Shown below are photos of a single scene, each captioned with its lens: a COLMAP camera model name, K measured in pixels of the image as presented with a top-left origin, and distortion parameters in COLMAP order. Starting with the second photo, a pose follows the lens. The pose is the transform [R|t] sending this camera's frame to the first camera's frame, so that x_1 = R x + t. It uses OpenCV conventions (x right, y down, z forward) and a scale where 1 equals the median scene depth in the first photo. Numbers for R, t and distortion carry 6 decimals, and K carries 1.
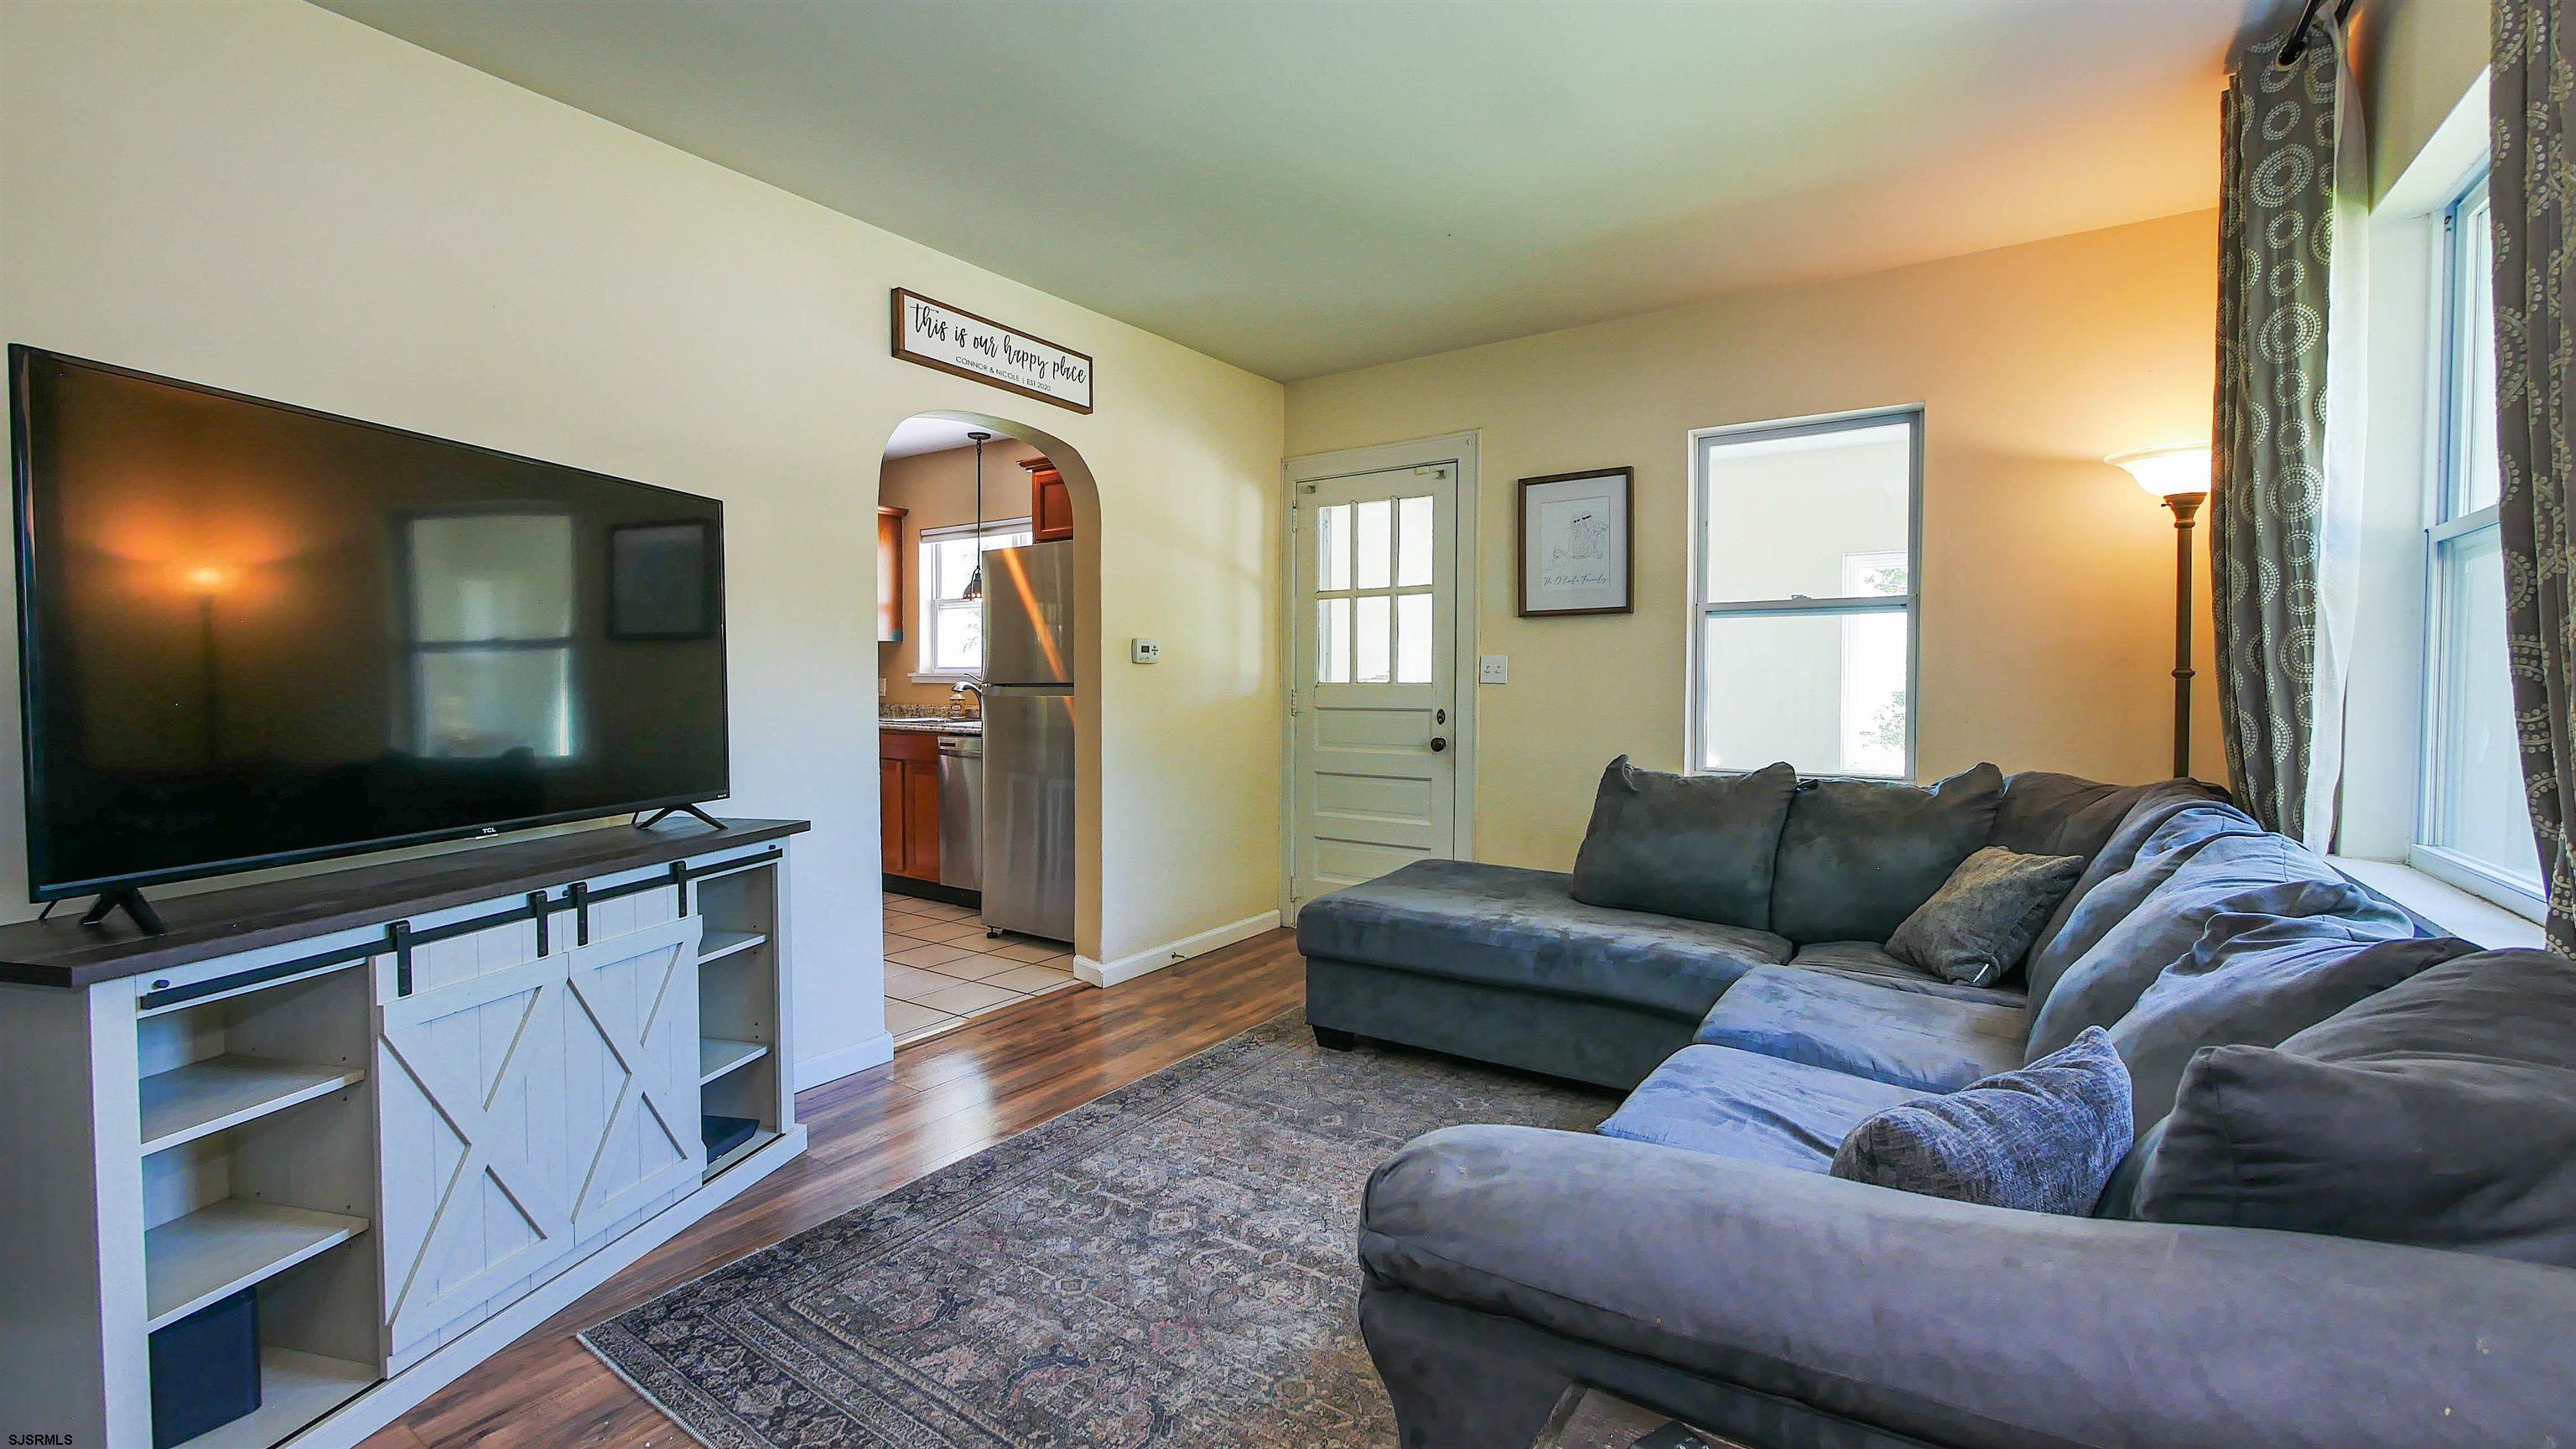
lens RADIAL K [[1064.8, 0, 1286.9], [0, 1064.8, 711.6], [0, 0, 1]] dist [-0.008853, 0.000613]
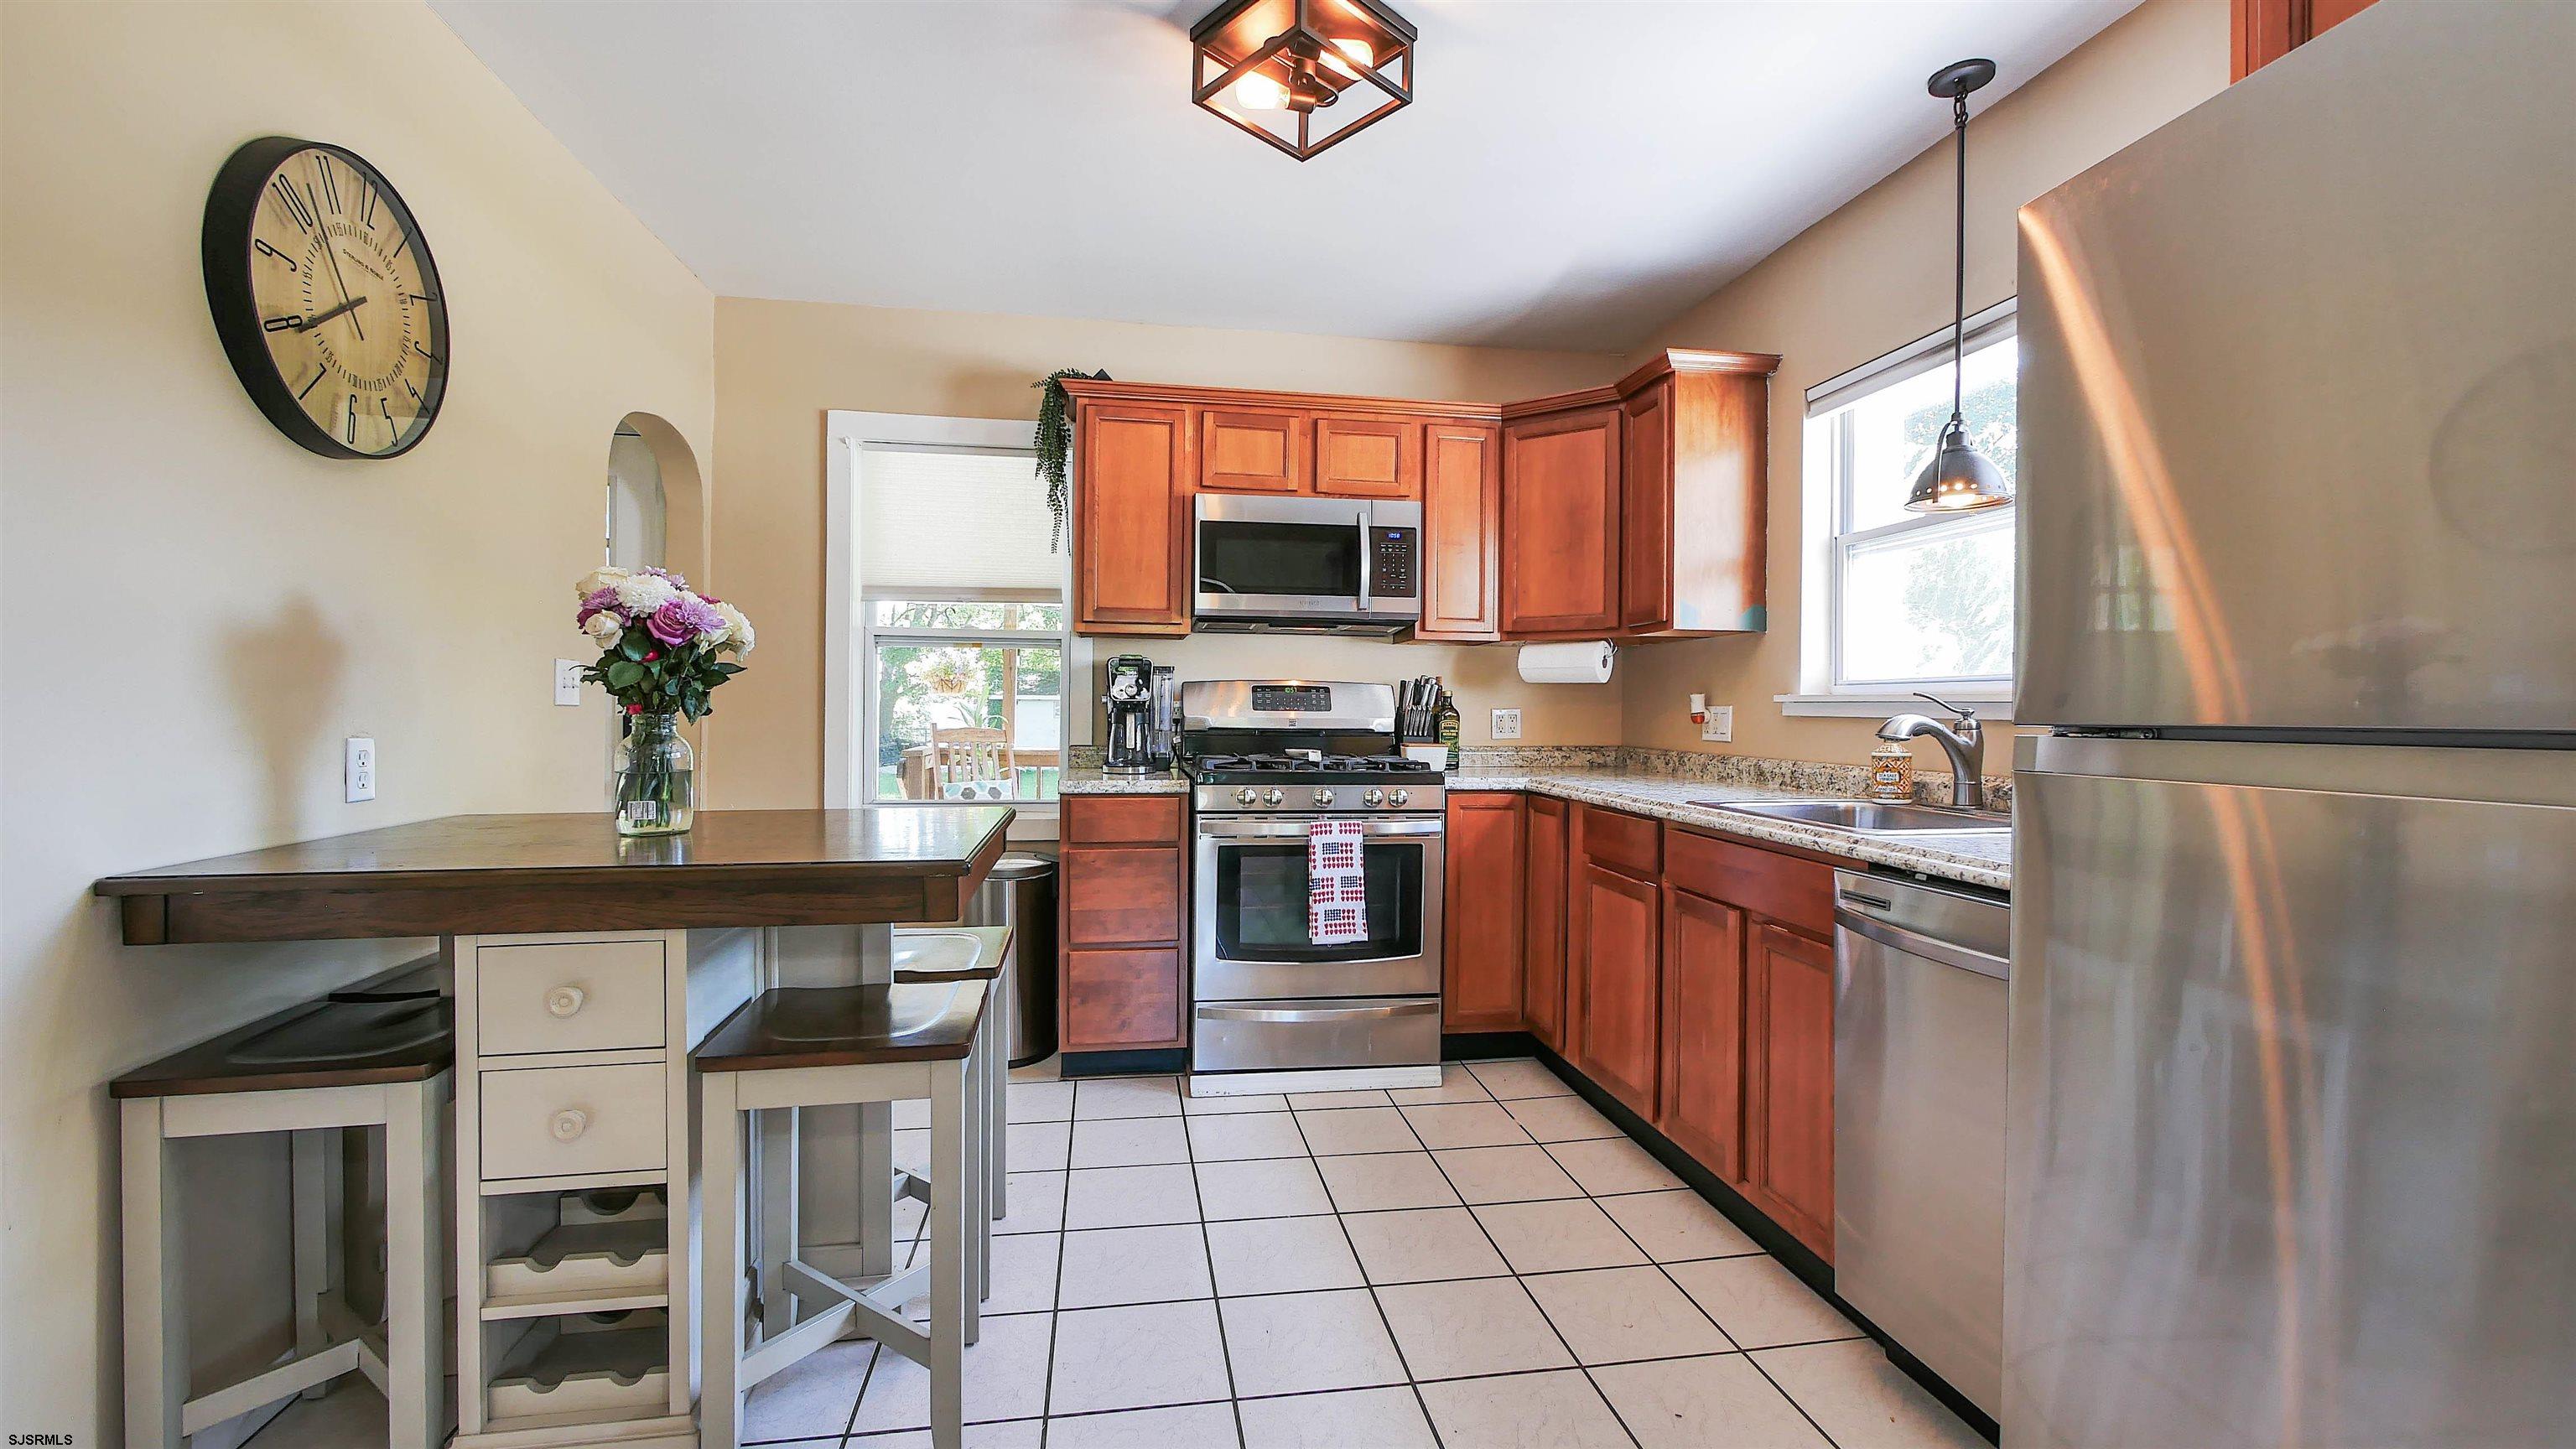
lens RADIAL K [[1064.8, 0, 1270.3], [0, 1064.8, 720.1], [0, 0, 1]] dist [-0.008853, 0.000613]
pose [[0.683414, 0.007483, -0.729992, -0.289451], [-0.022144, 0.999700, -0.010484, -0.026842], [0.729695, 0.023330, 0.683375, 0.904268]]
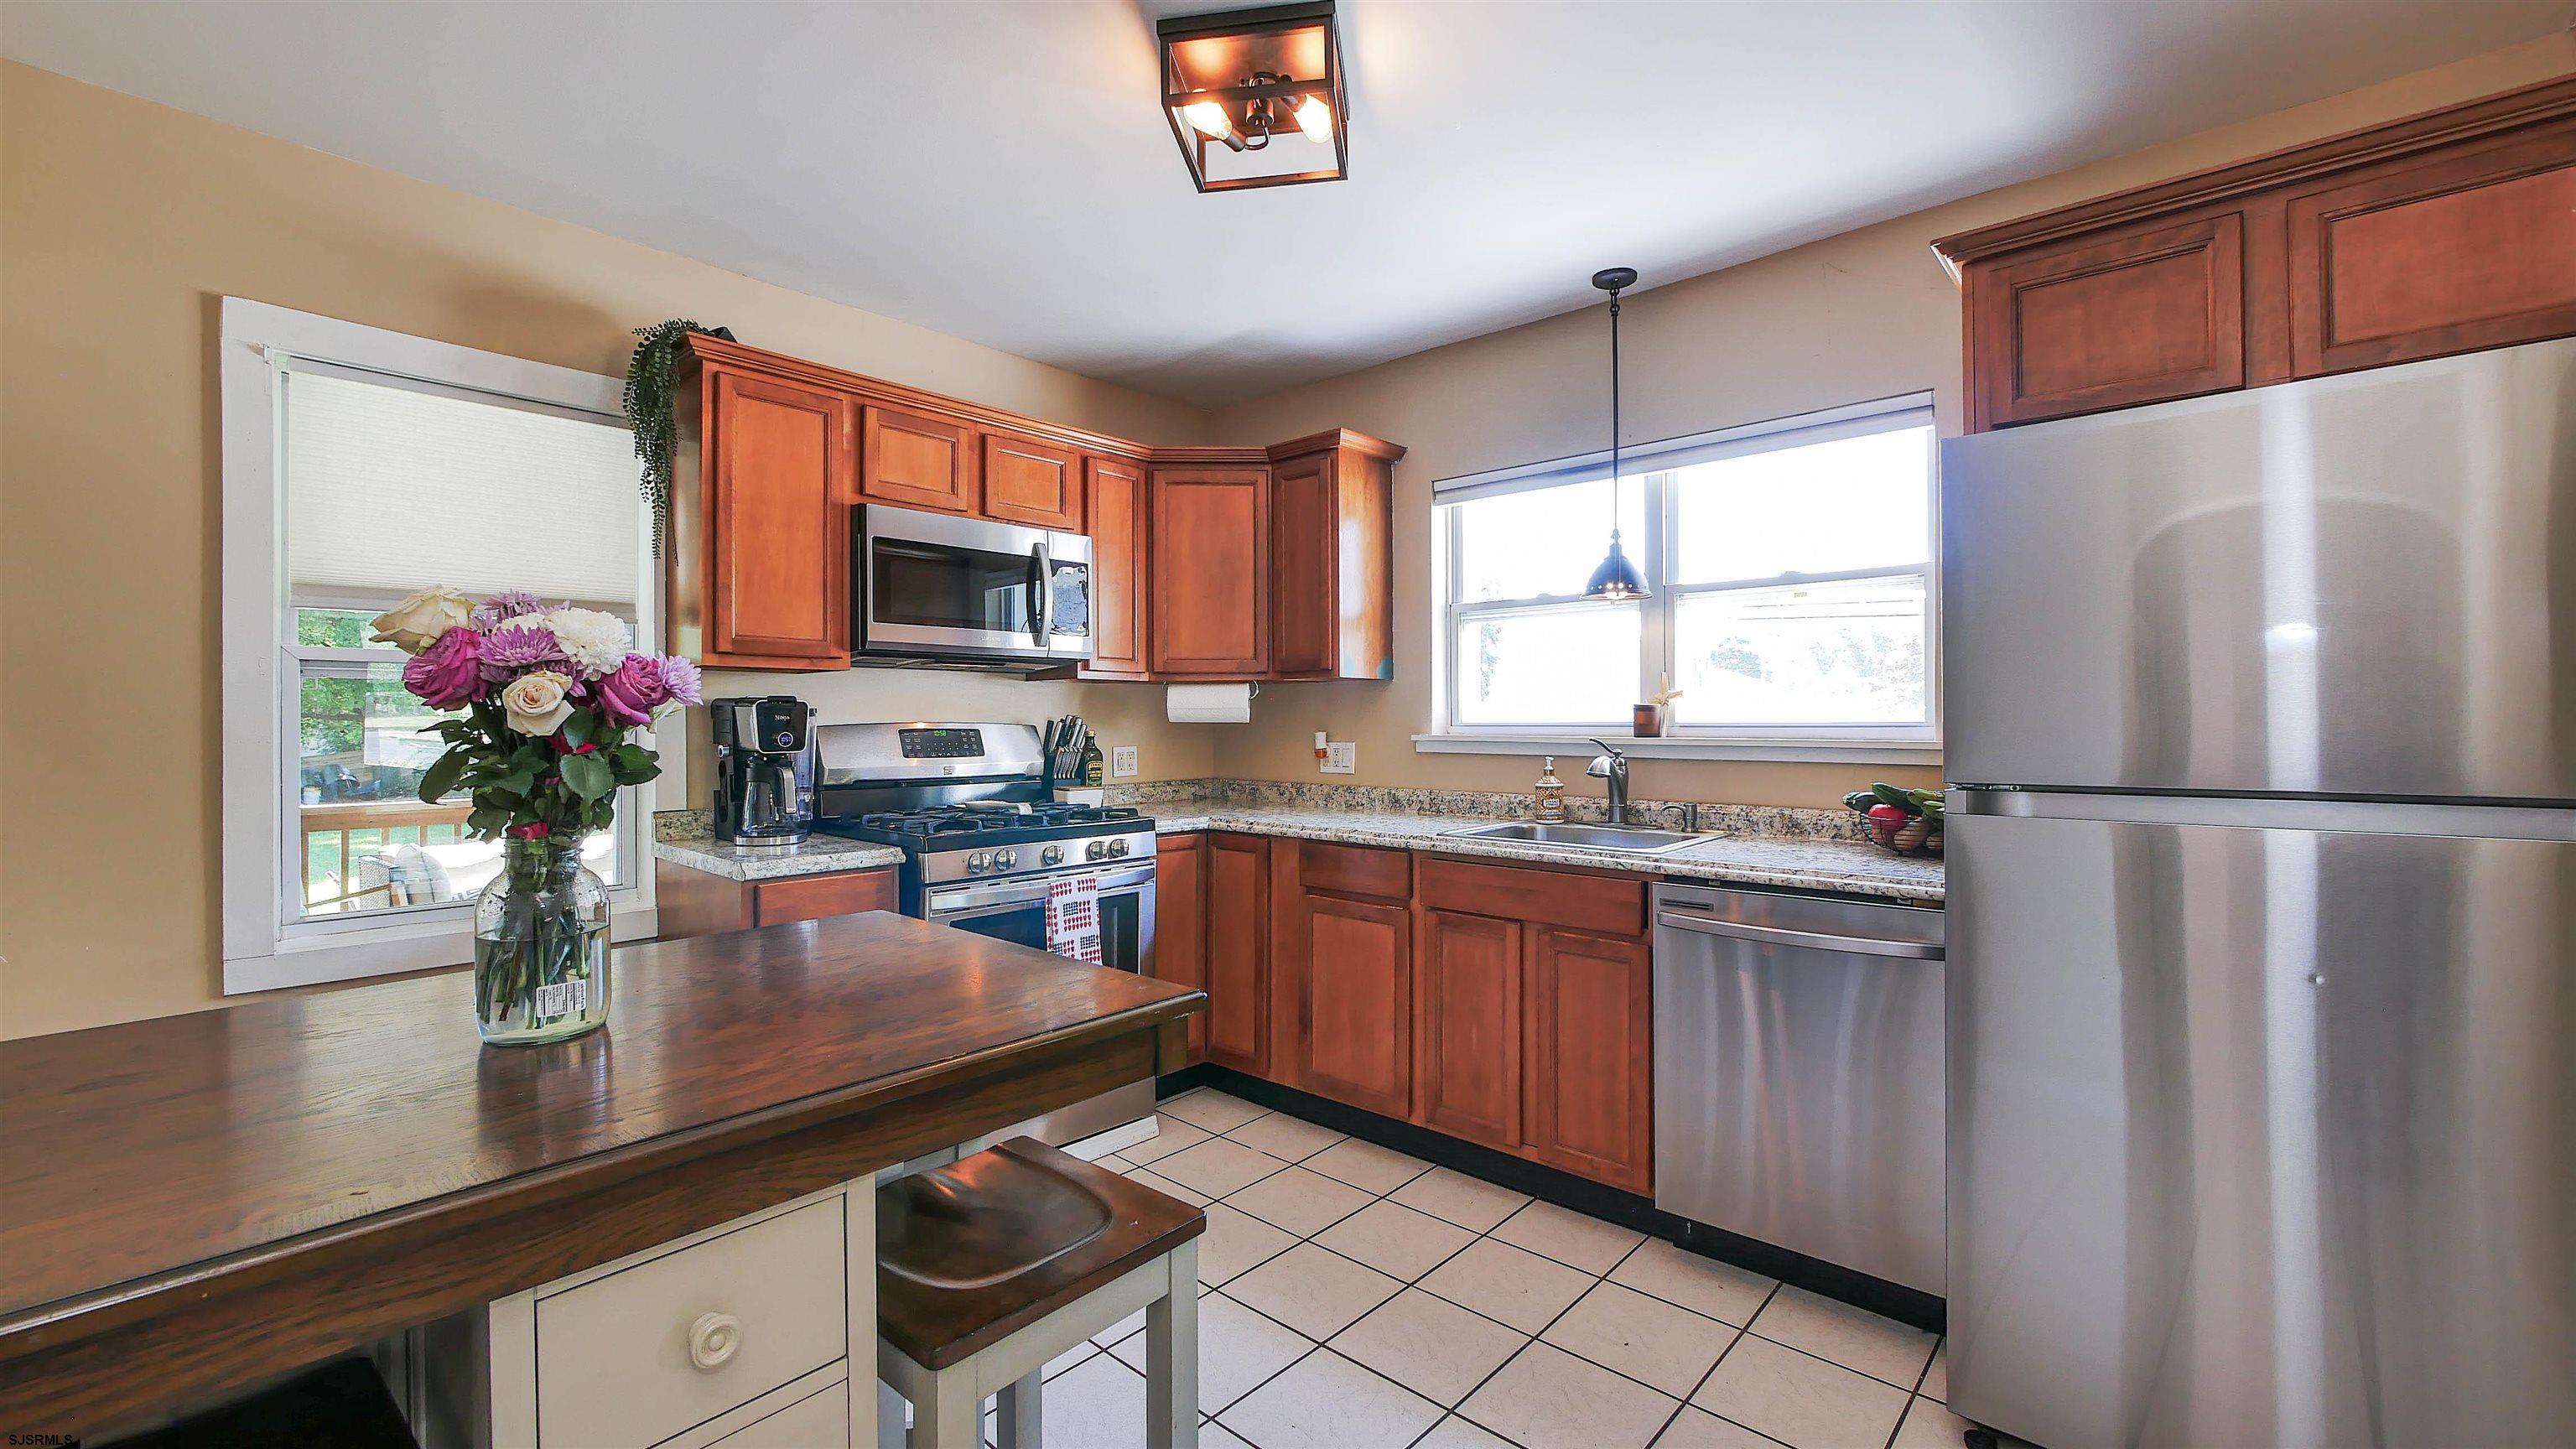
lens RADIAL K [[1064.8, 0, 1283.4], [0, 1064.8, 733.5], [0, 0, 1]] dist [-0.008853, 0.000613]
pose [[0.990206, -0.008283, -0.139366, -0.611980], [0.006429, 0.999885, -0.013747, -0.052742], [0.139464, 0.012716, 0.990146, 0.761370]]
